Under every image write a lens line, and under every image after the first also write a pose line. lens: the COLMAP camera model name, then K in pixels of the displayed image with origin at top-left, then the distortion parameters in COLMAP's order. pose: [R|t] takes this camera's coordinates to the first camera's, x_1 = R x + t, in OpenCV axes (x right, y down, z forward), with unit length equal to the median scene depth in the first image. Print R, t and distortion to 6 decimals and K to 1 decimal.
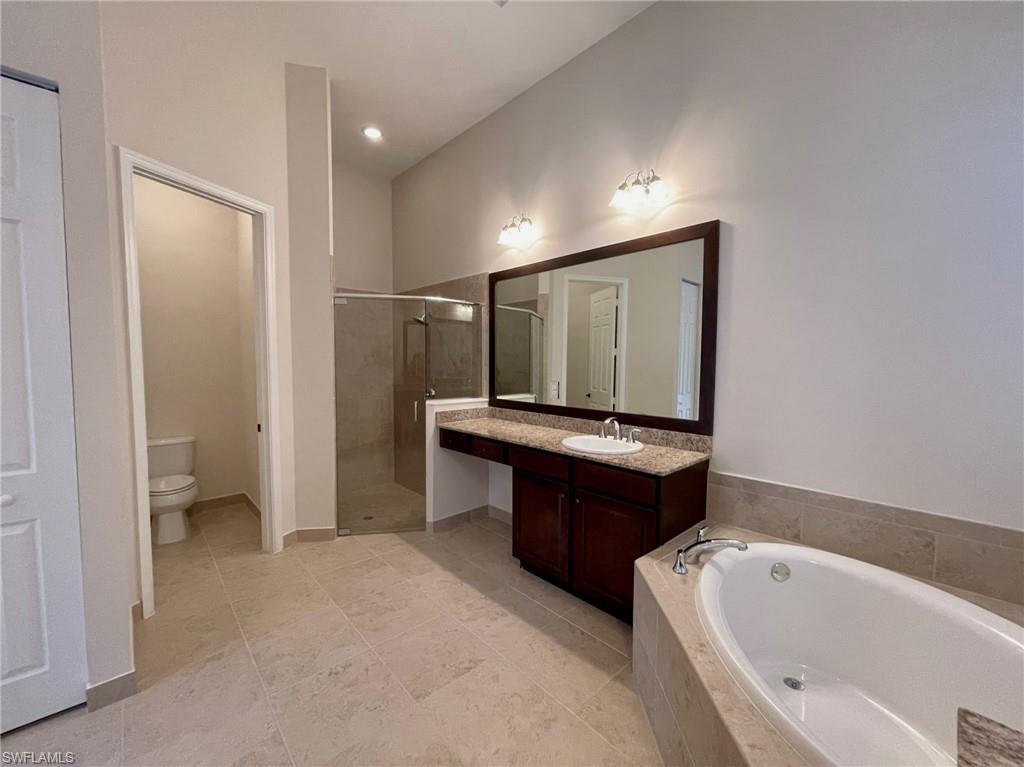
lens RADIAL K [[415.1, 0, 514.1], [0, 415.1, 381.4], [0, 0, 1]] dist [-0.000215, 0.000108]
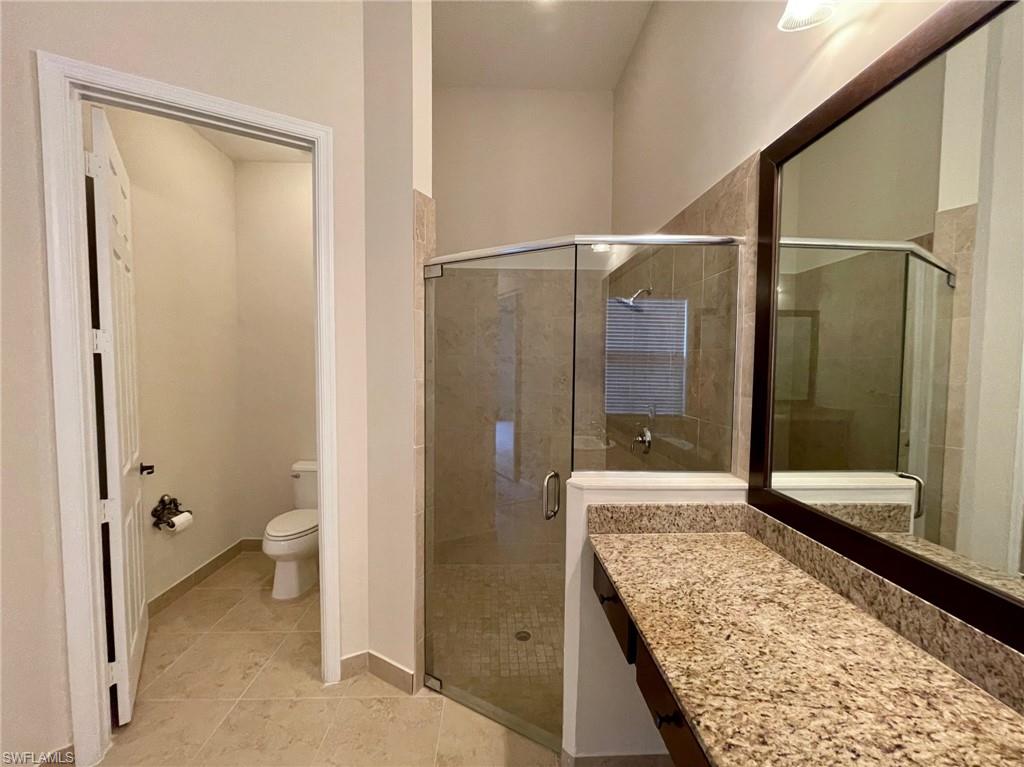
lens RADIAL K [[415.1, 0, 504.6], [0, 415.1, 383.0], [0, 0, 1]] dist [-0.000215, 0.000108]
pose [[0.748907, 0.029564, -0.662015, 0.022925], [-0.037346, 0.999300, 0.002378, -0.046173], [0.661622, 0.022943, 0.749487, 0.597034]]
